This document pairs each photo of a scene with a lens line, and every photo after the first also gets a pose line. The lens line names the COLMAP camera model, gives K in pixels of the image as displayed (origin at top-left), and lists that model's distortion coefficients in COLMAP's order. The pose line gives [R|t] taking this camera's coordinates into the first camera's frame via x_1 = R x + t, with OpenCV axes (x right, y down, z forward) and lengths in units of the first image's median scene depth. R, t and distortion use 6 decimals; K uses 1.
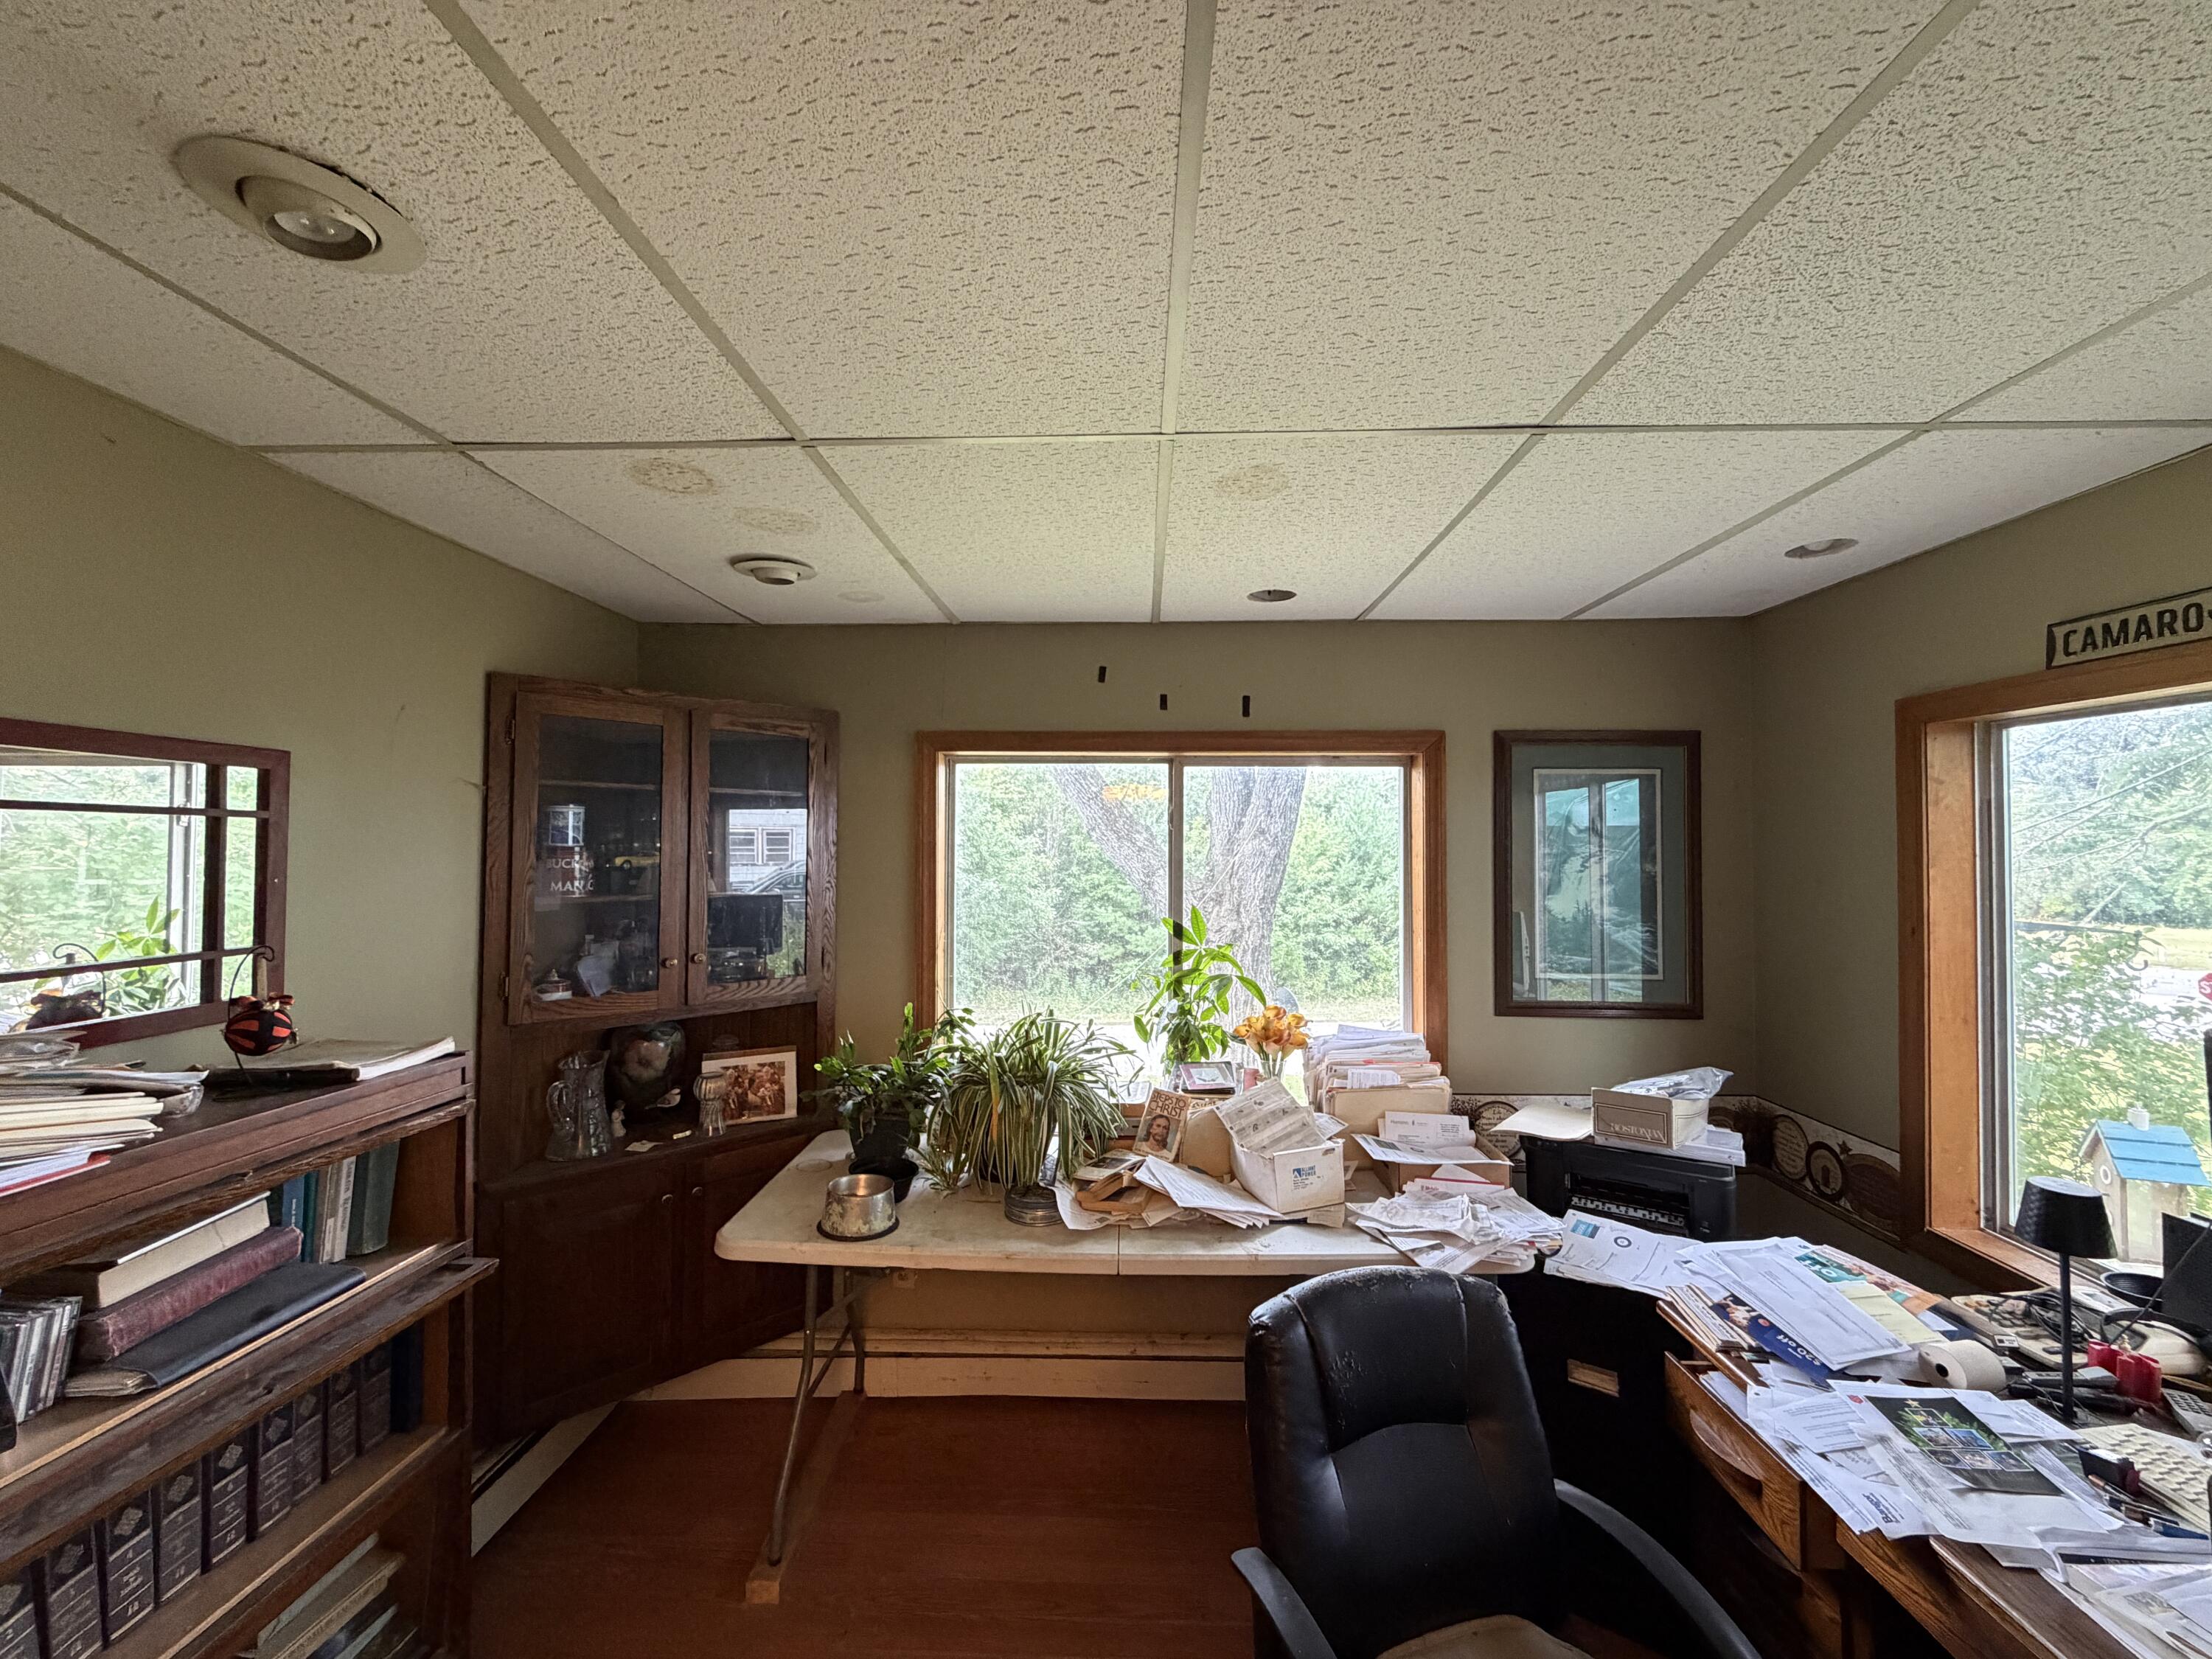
lens RADIAL K [[878.0, 0, 1106.0], [0, 878.0, 829.5], [0, 0, 1]] dist [-0.001934, 0.000284]
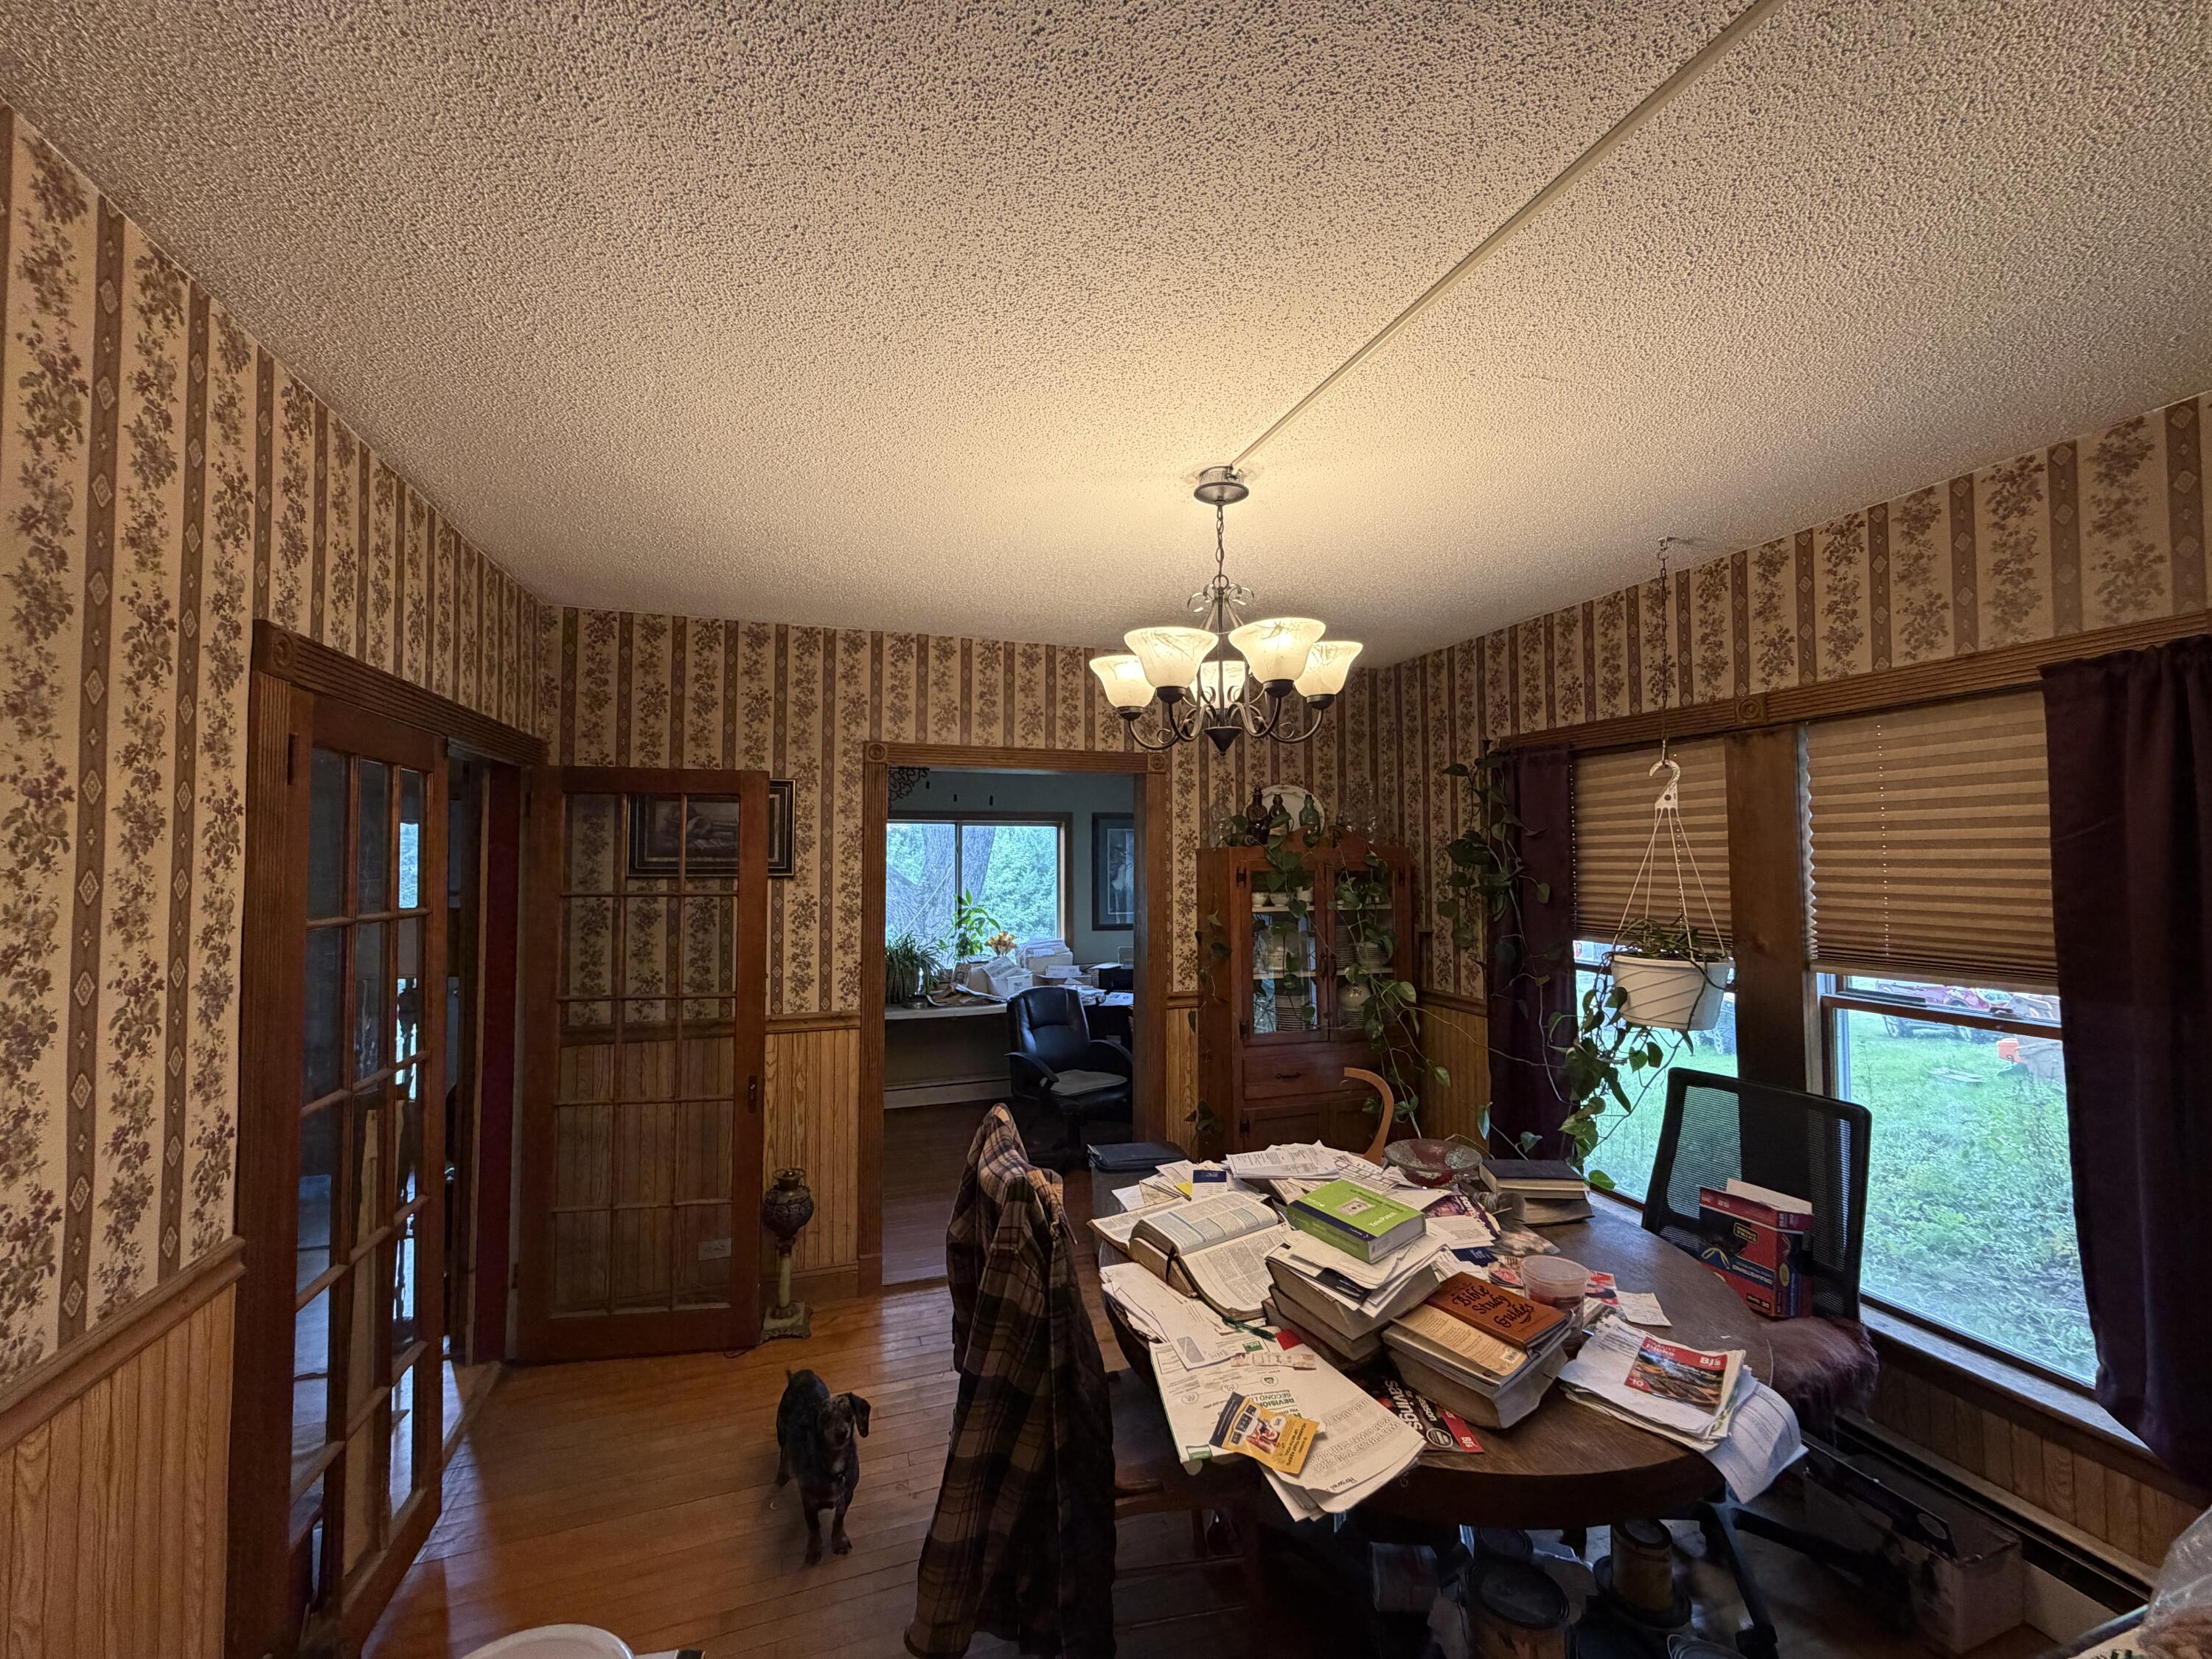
lens RADIAL K [[878.0, 0, 1106.0], [0, 878.0, 829.5], [0, 0, 1]] dist [-0.001934, 0.000284]
pose [[0.936598, 0.007517, 0.350326, -0.354089], [-0.002059, 0.999871, -0.015949, -0.027312], [-0.350400, 0.014216, 0.936492, -1.220104]]
